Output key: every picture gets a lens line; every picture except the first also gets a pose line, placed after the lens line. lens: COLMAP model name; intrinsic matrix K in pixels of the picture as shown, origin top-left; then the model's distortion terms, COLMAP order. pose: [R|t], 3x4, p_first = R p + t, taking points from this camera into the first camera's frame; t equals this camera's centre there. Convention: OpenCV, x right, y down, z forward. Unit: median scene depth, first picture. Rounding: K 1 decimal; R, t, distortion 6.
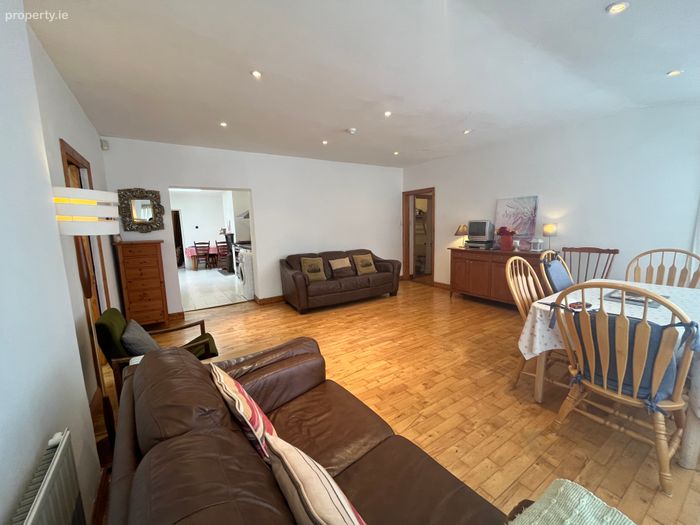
lens RADIAL K [[287.1, 0, 357.8], [0, 287.1, 274.0], [0, 0, 1]] dist [-0.001231, -0.000171]
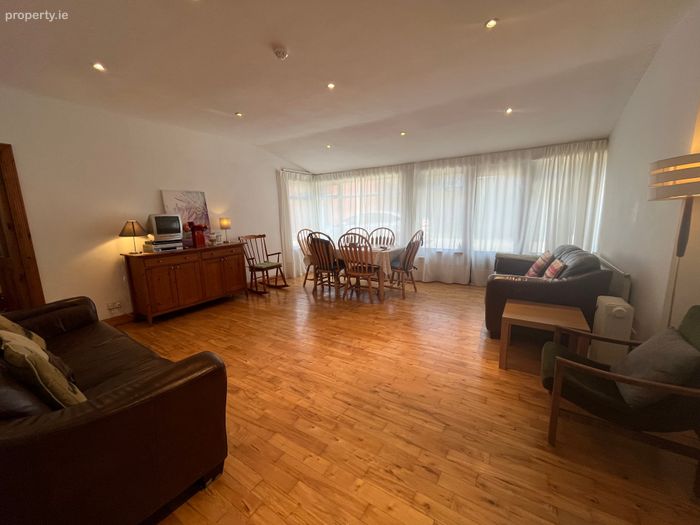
lens RADIAL K [[287.1, 0, 346.8], [0, 287.1, 262.4], [0, 0, 1]] dist [-0.001231, -0.000171]
pose [[-0.399562, -0.115734, 0.909371, -0.571277], [0.191947, 0.959446, 0.206445, -0.145351], [-0.896385, 0.257039, -0.361143, 0.996615]]
